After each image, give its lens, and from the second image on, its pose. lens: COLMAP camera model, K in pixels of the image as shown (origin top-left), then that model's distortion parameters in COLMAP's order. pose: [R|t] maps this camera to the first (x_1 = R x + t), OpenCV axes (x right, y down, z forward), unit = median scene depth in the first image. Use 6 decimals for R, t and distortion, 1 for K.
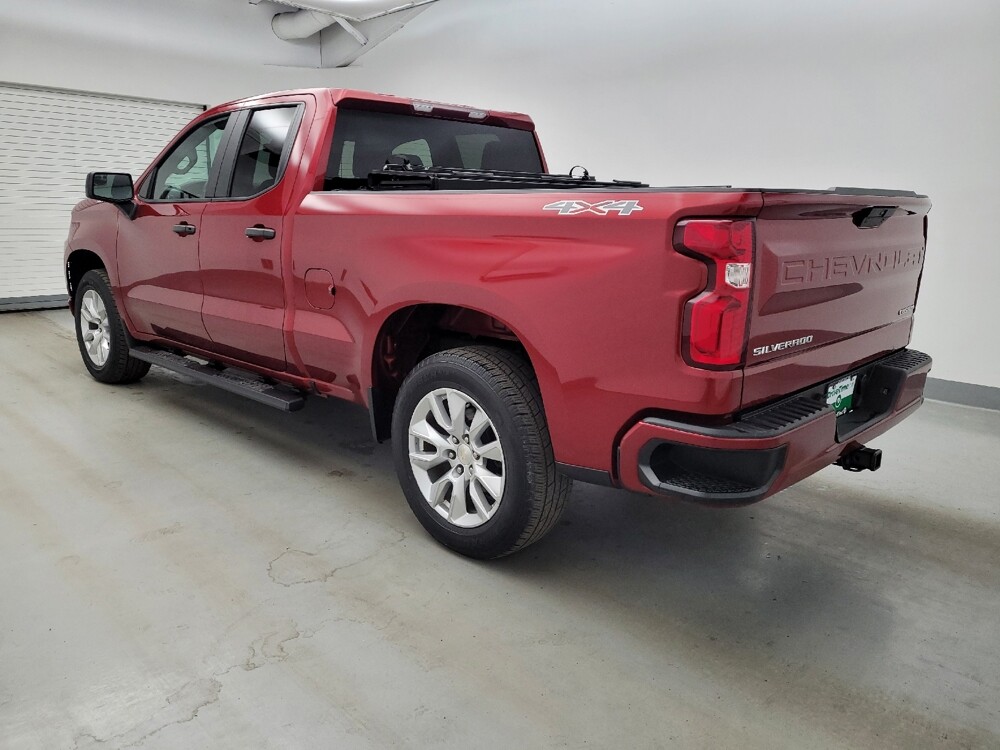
lens RADIAL K [[753.3, 0, 493.9], [0, 753.3, 368.8], [0, 0, 1]] dist [0.070140, -0.050400]
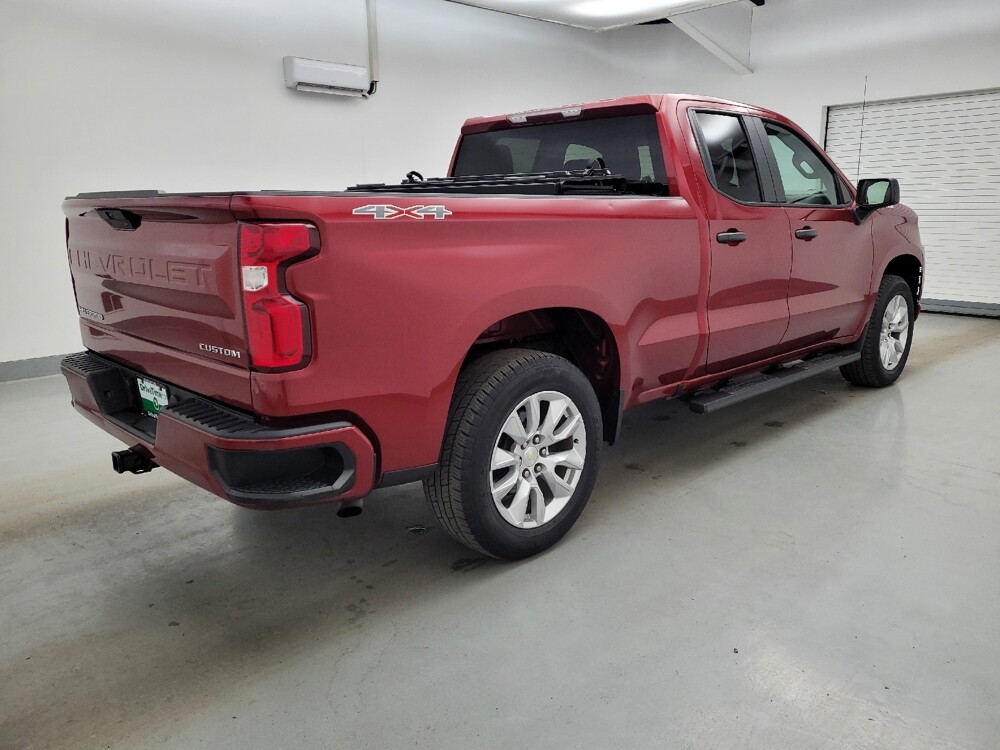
lens RADIAL K [[752.5, 0, 495.0], [0, 752.5, 375.5], [0, 0, 1]] dist [0.068736, -0.052415]
pose [[-0.034907, 0.205069, -0.978125, 1.336436], [-0.206094, 0.956207, 0.207829, -0.277868], [0.977909, 0.208840, 0.008885, 1.345312]]
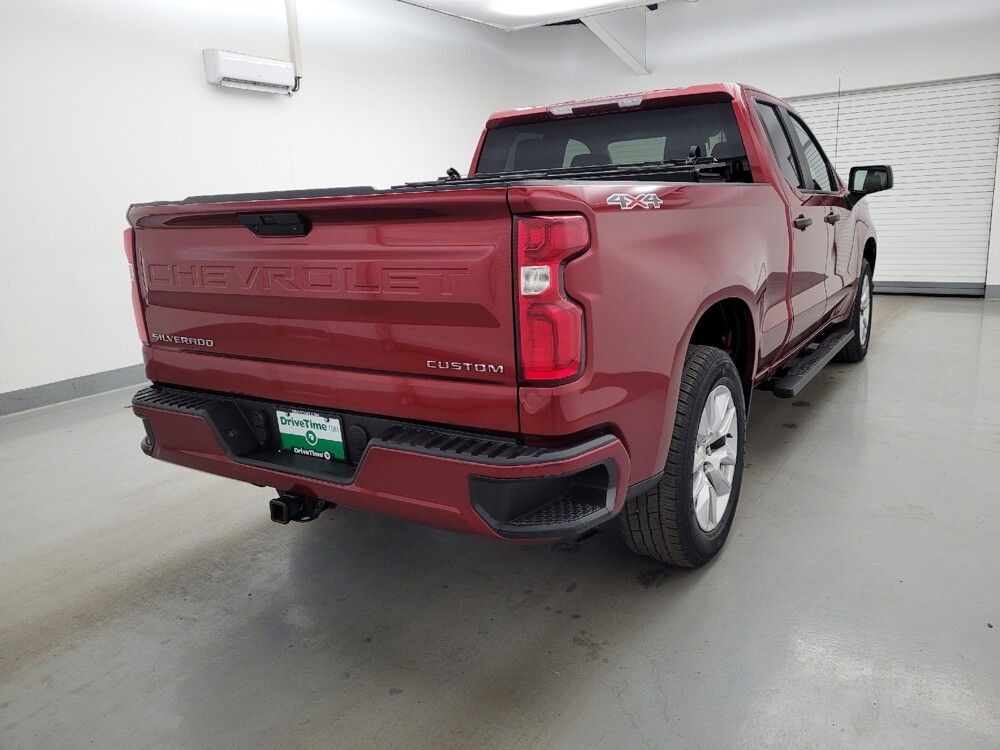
lens RADIAL K [[752.5, 0, 495.0], [0, 752.5, 375.5], [0, 0, 1]] dist [0.068736, -0.052415]
pose [[0.195505, 0.191776, -0.961769, 1.231787], [-0.167417, 0.972825, 0.159948, -0.187137], [0.966307, 0.129746, 0.222299, 0.948848]]
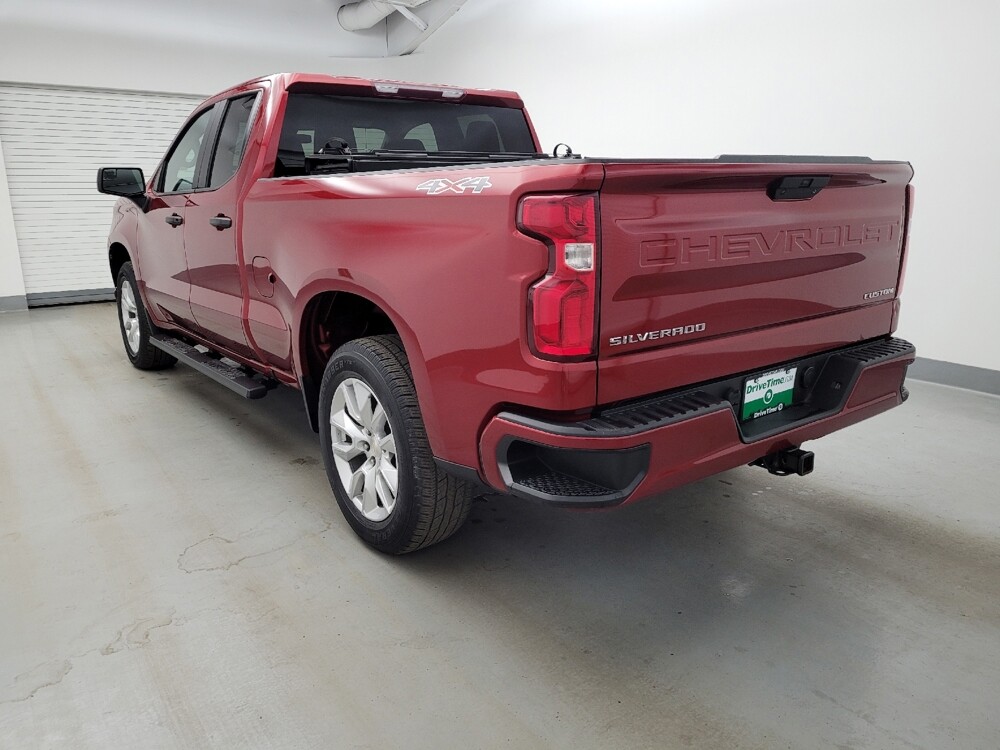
lens RADIAL K [[752.5, 0, 495.0], [0, 752.5, 375.5], [0, 0, 1]] dist [0.068736, -0.052415]
pose [[0.987355, 0.009206, -0.158259, 0.261074], [-0.005184, 0.999653, 0.025813, -0.003343], [0.158441, -0.024666, 0.987060, 0.067078]]
